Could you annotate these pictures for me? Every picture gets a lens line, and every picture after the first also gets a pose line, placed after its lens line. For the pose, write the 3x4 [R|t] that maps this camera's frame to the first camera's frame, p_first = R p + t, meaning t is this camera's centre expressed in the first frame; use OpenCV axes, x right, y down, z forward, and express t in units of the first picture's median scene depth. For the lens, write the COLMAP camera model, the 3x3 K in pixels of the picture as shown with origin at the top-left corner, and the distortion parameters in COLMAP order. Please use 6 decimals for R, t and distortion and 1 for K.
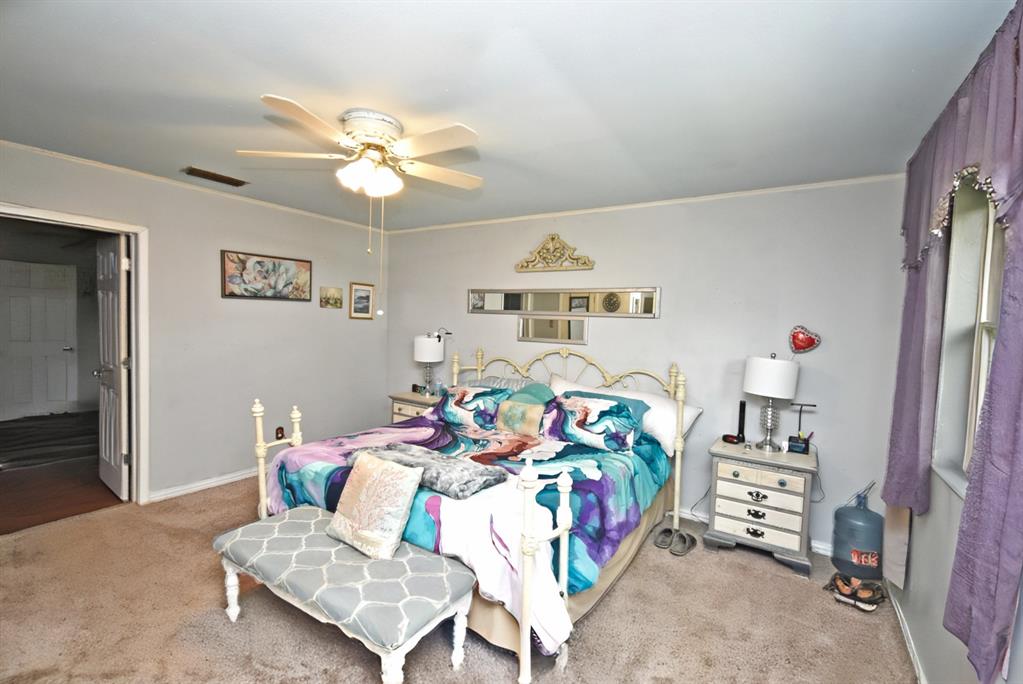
lens RADIAL K [[453.3, 0, 513.4], [0, 453.3, 343.6], [0, 0, 1]] dist [-0.004050, -0.001706]
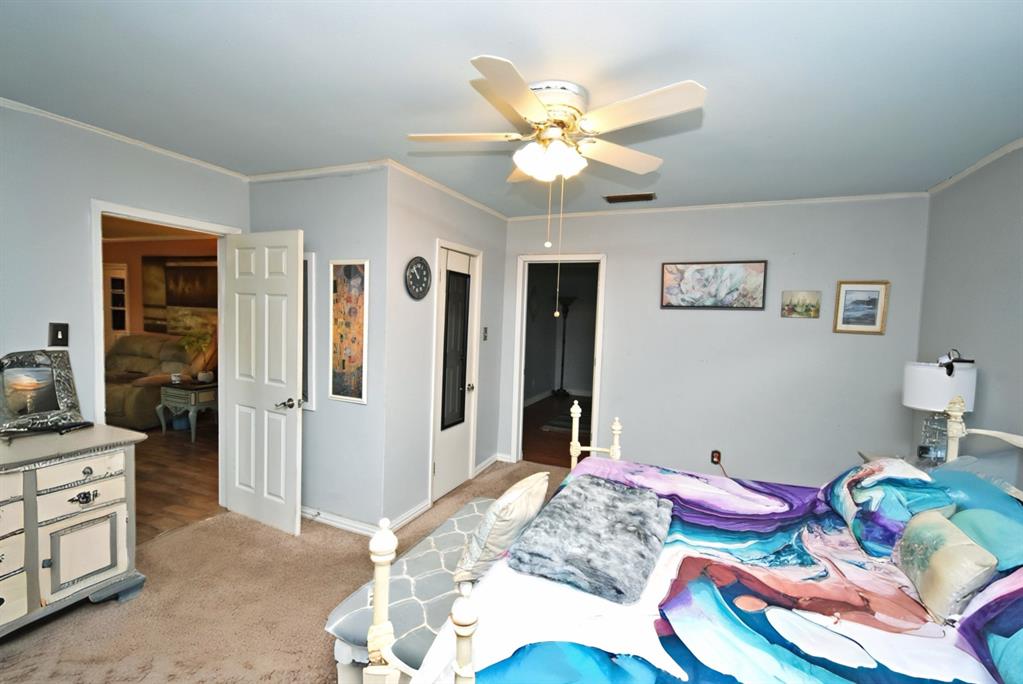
lens RADIAL K [[453.3, 0, 516.1], [0, 453.3, 345.4], [0, 0, 1]] dist [-0.004050, -0.001706]
pose [[0.166000, 0.032746, -0.985582, 0.316523], [-0.078262, 0.996734, 0.019935, -0.011349], [0.983015, 0.073824, 0.168021, 0.473331]]
